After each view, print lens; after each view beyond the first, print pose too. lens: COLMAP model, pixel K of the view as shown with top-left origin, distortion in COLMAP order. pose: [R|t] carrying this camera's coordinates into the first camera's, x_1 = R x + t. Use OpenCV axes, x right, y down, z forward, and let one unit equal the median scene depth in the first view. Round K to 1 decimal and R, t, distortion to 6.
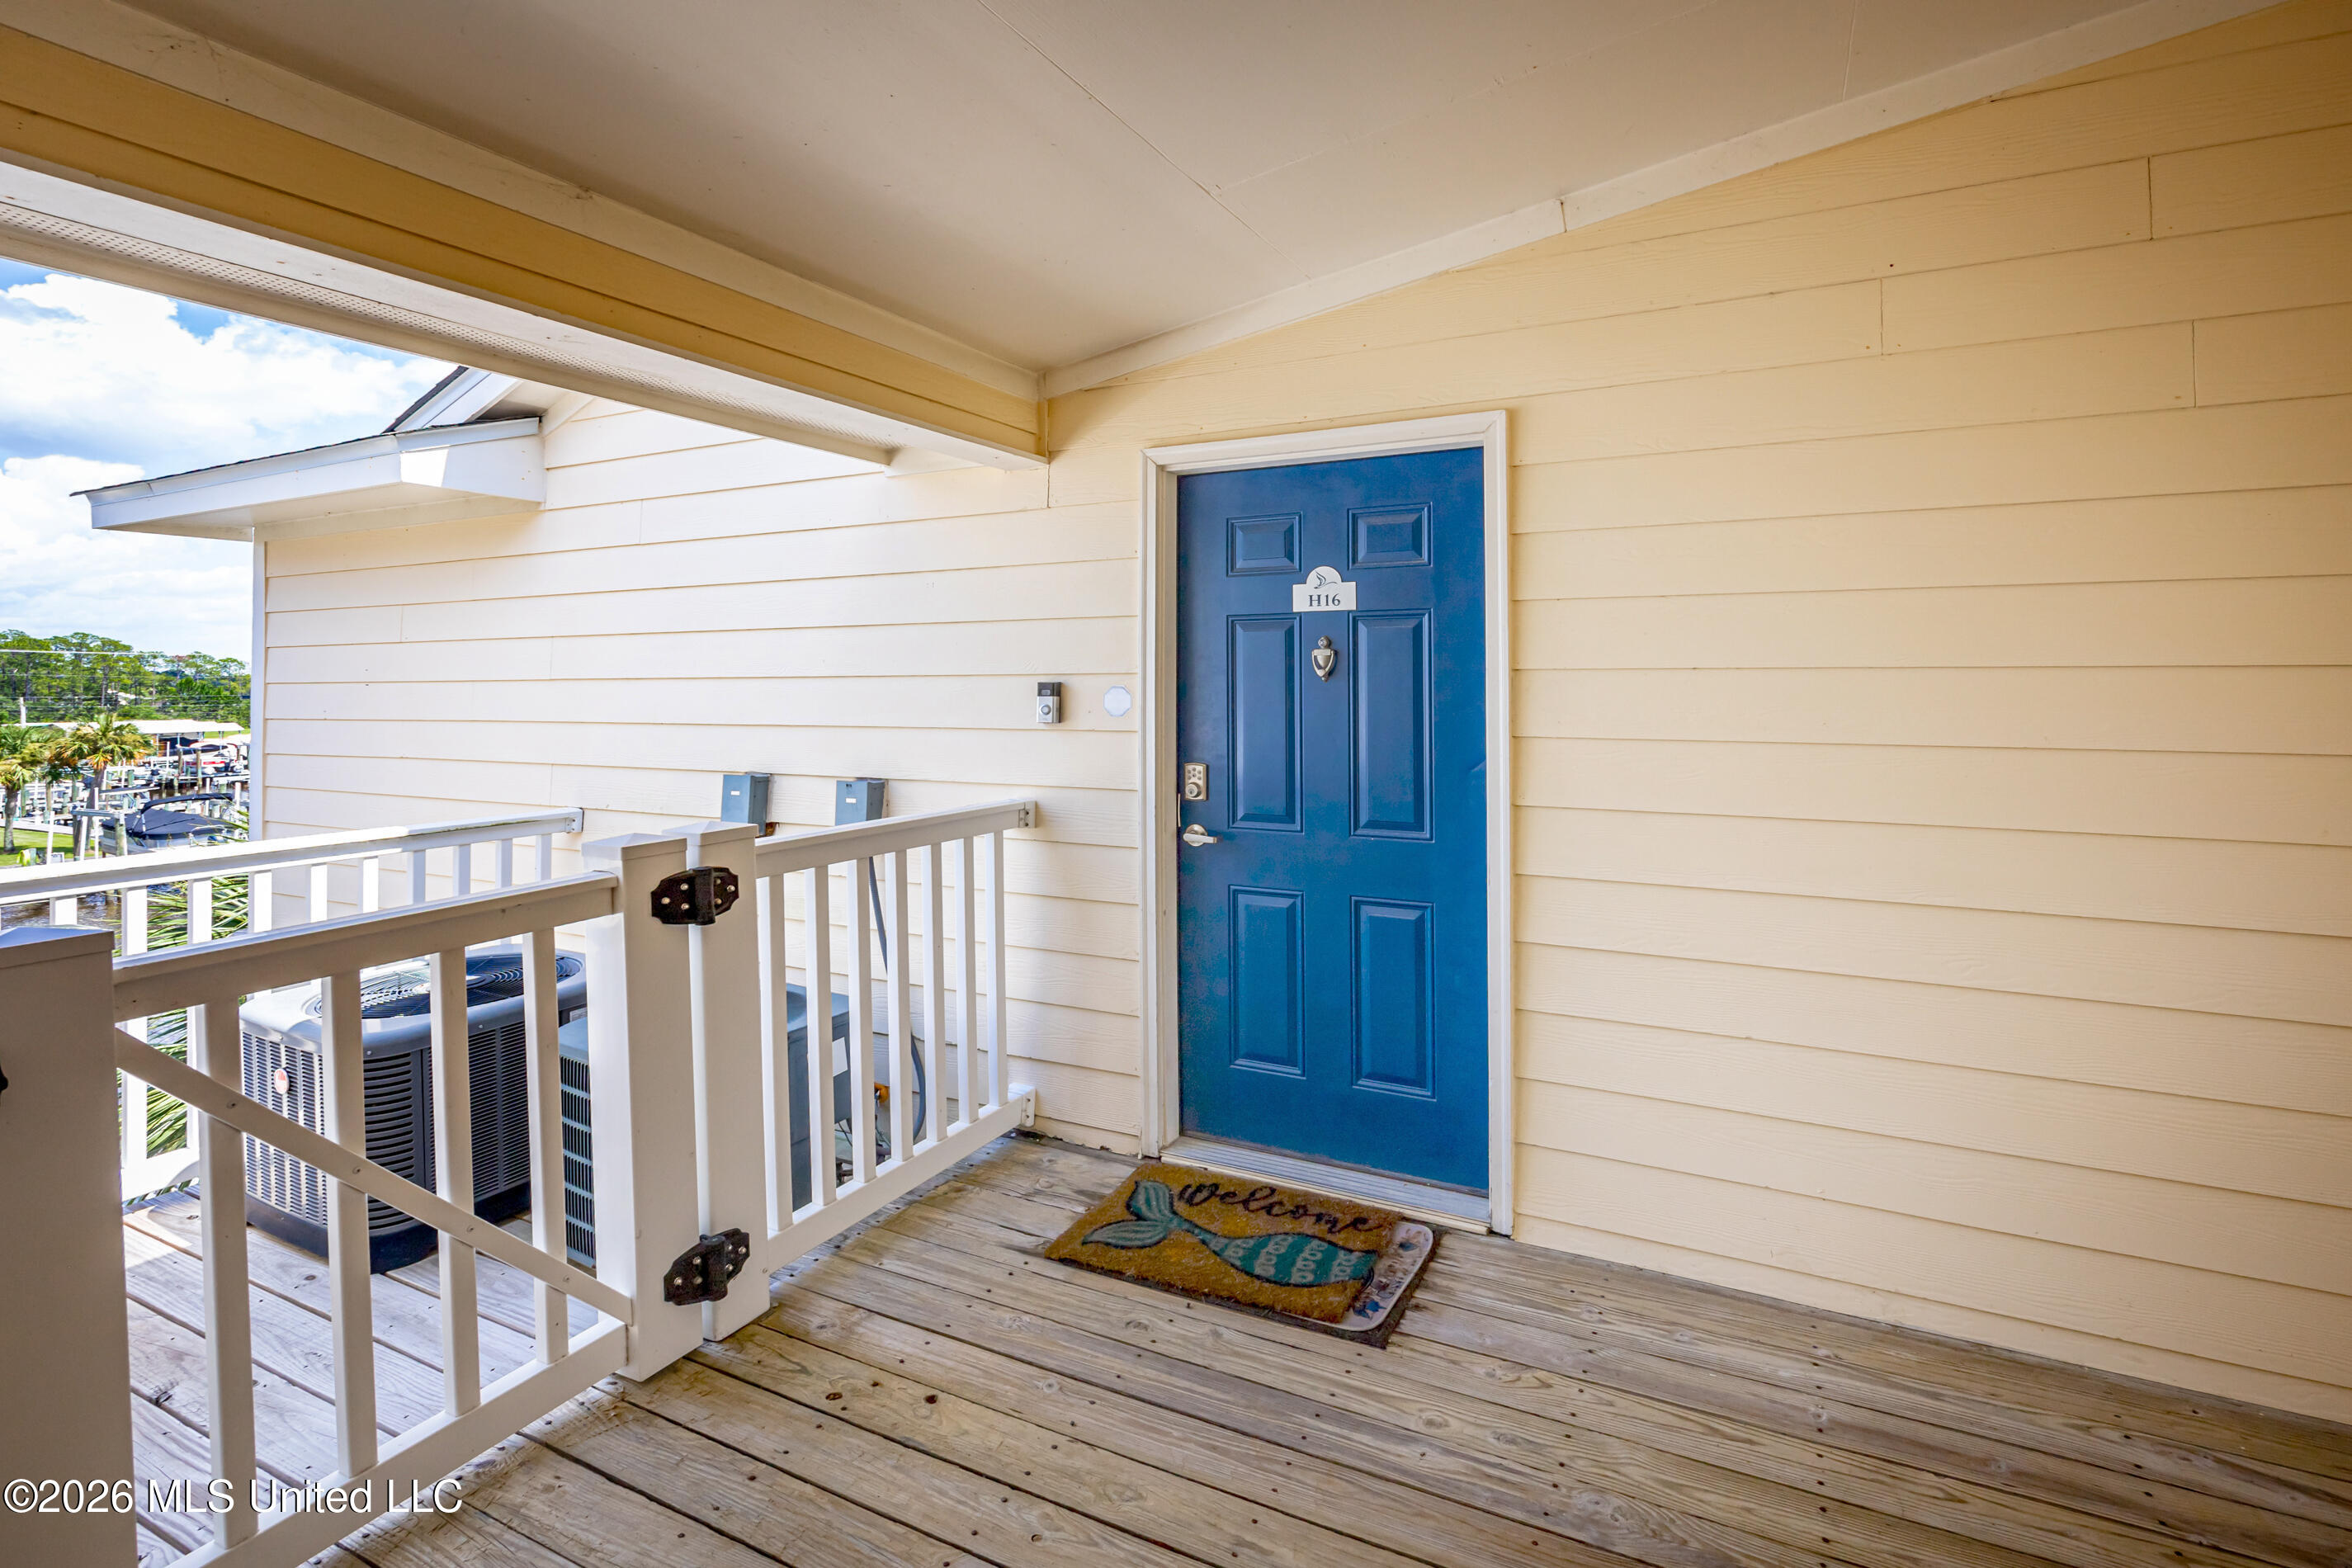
lens RADIAL K [[859.5, 0, 1219.1], [0, 859.5, 708.5], [0, 0, 1]] dist [0.006164, 0.000460]
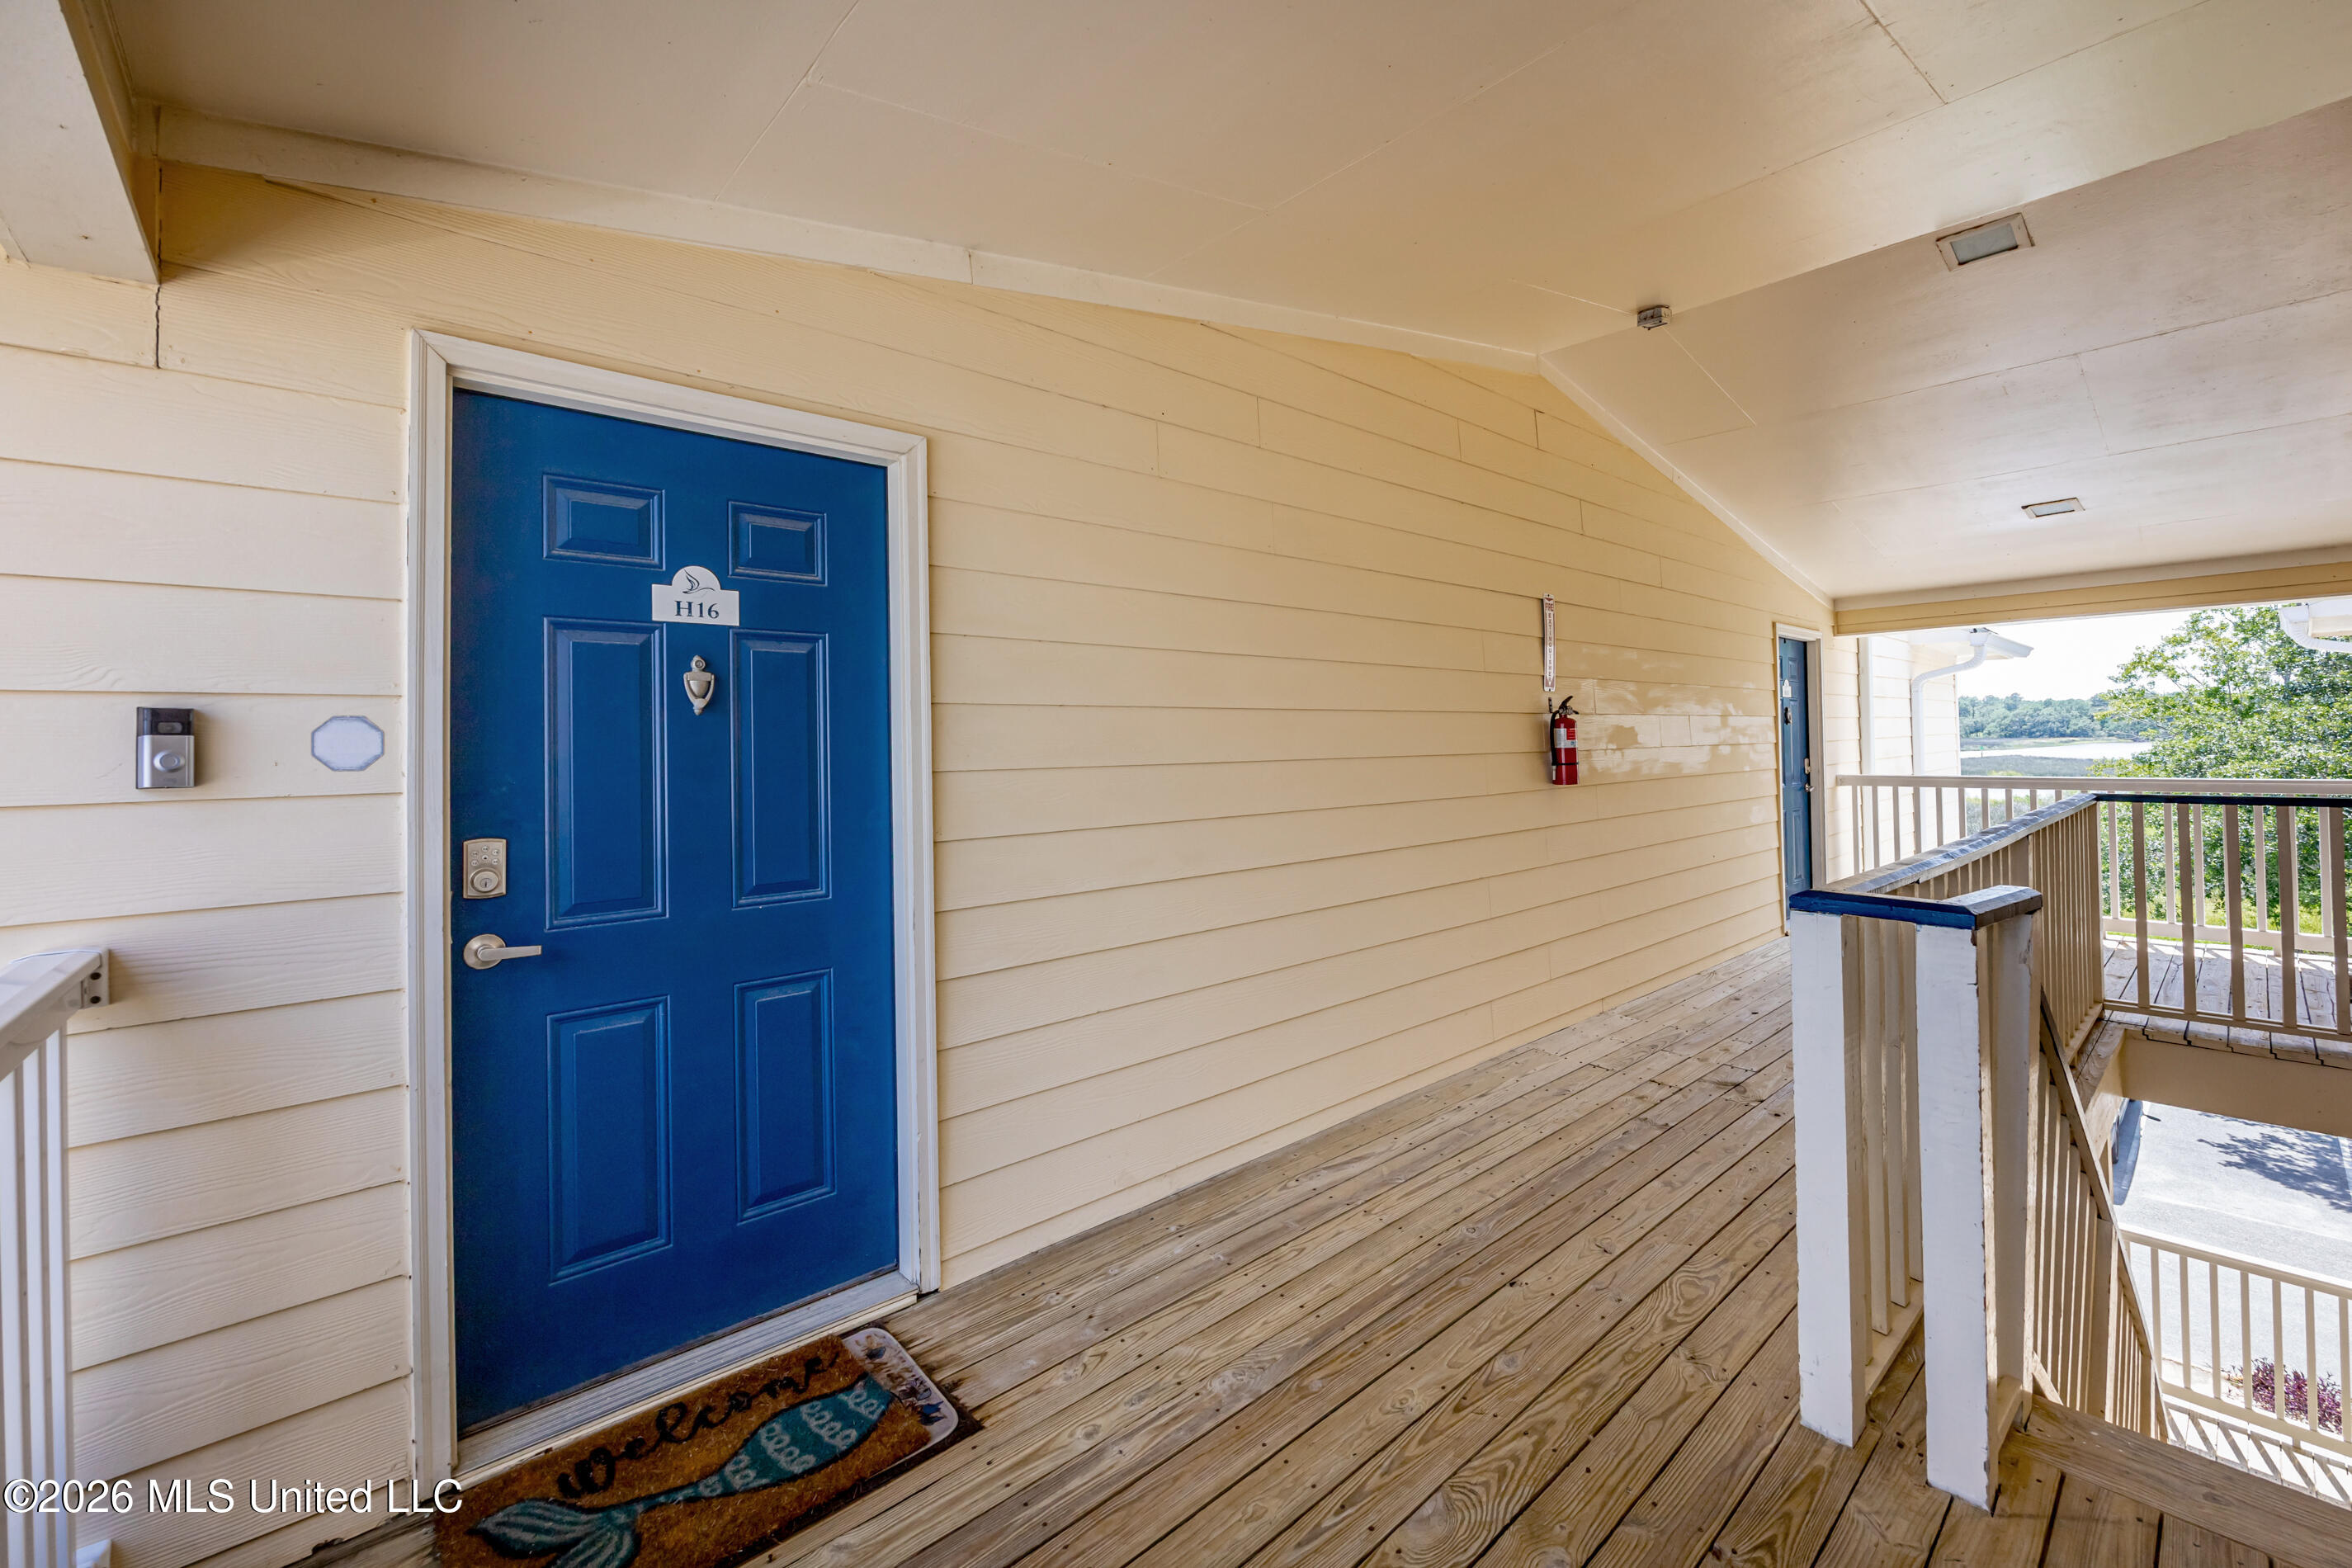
lens RADIAL K [[958.4, 0, 1164.9], [0, 958.4, 740.8], [0, 0, 1]] dist [0.006982, -0.000243]
pose [[0.483929, -0.009774, 0.875052, -0.469081], [0.031960, 0.999468, -0.006511, 0.012410], [-0.874523, 0.031117, 0.483984, 0.233316]]
